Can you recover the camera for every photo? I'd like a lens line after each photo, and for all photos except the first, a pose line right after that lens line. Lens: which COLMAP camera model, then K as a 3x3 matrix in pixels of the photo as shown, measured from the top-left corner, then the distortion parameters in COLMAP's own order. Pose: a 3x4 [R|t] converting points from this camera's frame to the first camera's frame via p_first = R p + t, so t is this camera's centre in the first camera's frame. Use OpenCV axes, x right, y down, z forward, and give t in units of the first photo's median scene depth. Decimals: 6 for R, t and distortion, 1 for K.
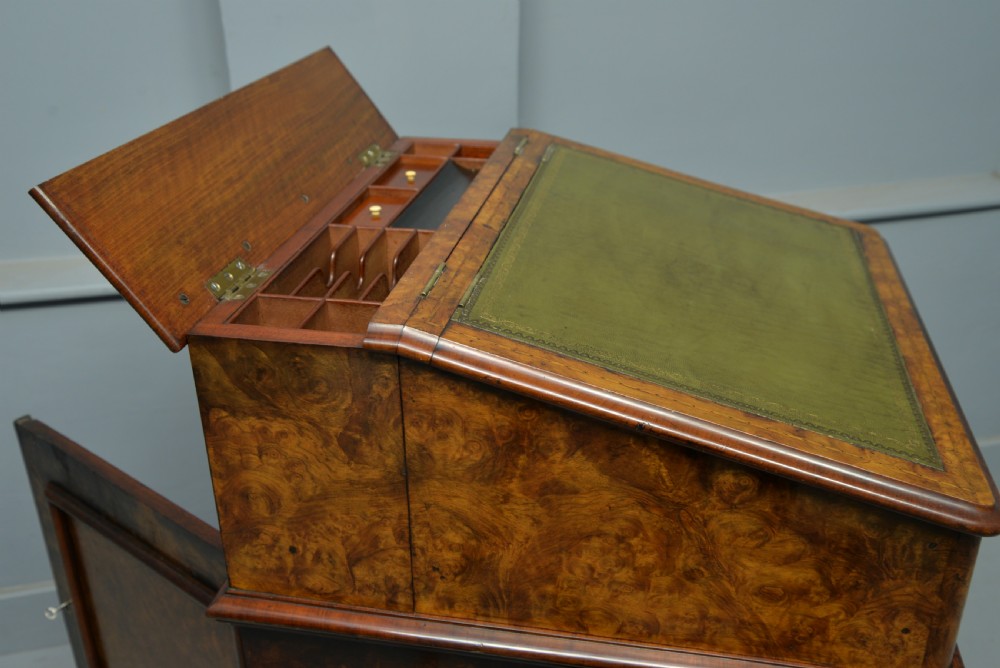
lens RADIAL K [[968.7, 0, 500.3], [0, 968.7, 330.9], [0, 0, 1]] dist [0.045582, 0.000000]
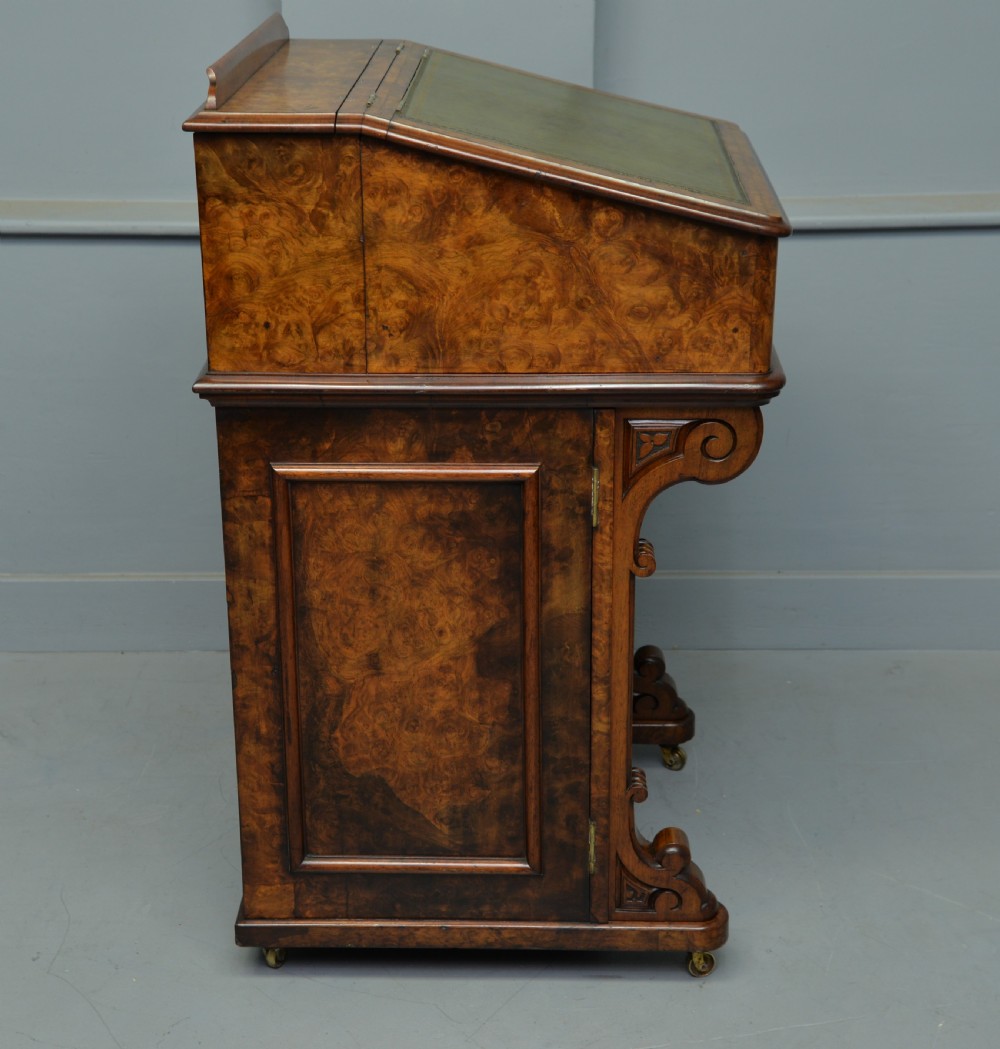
lens RADIAL K [[1996.3, 0, 460.4], [0, 1996.3, 545.4], [0, 0, 1]] dist [0.139498, 0.000000]
pose [[0.988489, -0.052393, 0.141931, -0.372184], [0.065281, 0.994004, -0.087721, 0.800193], [-0.136484, 0.095977, 0.985982, -1.641480]]
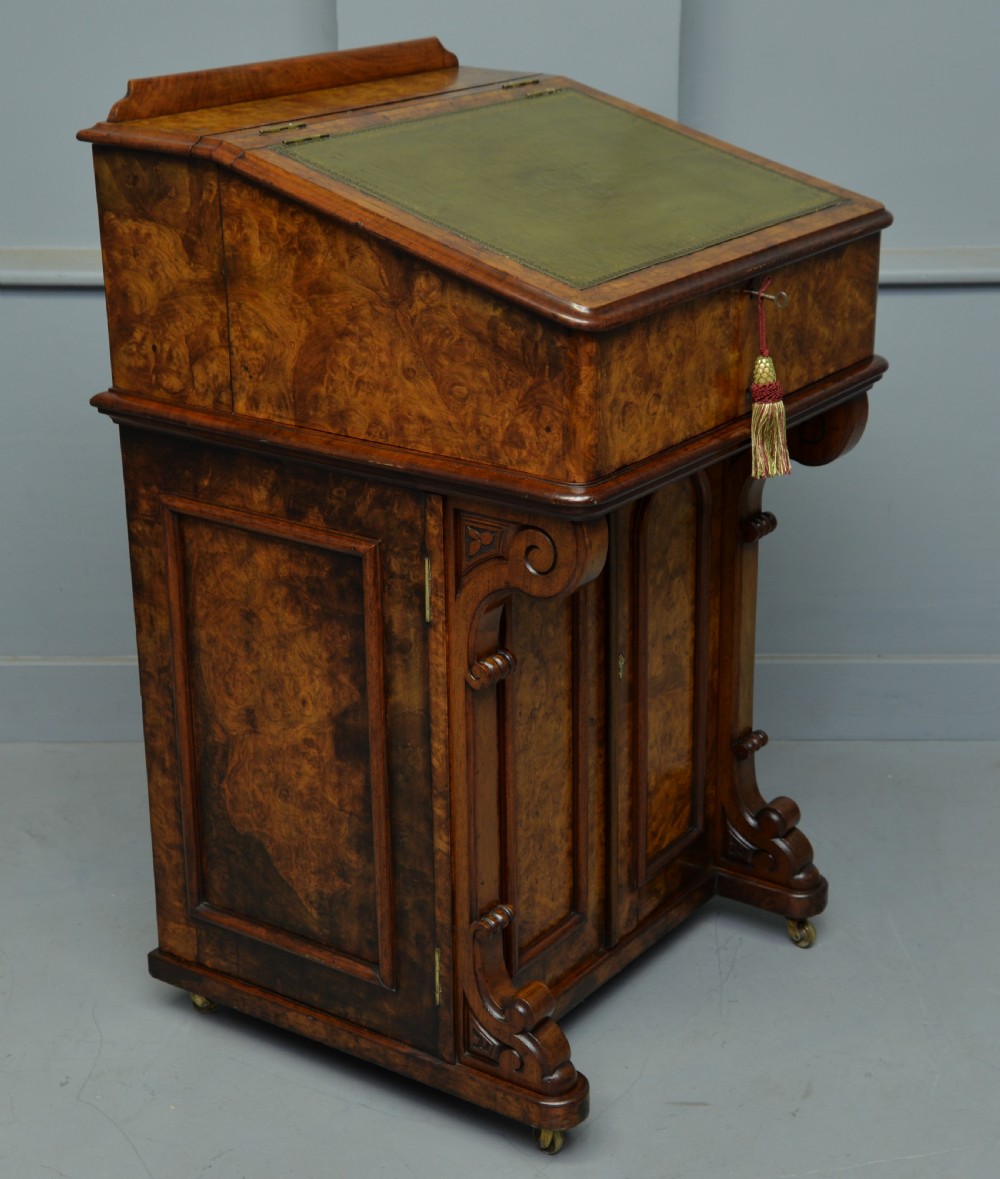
lens RADIAL K [[2184.8, 0, 563.5], [0, 2184.8, 621.0], [0, 0, 1]] dist [0.128869, 0.000000]
pose [[0.916307, 0.152680, -0.370229, 1.409757], [-0.182960, 0.981954, -0.047870, 0.638744], [0.356240, 0.111601, 0.927706, -1.408150]]
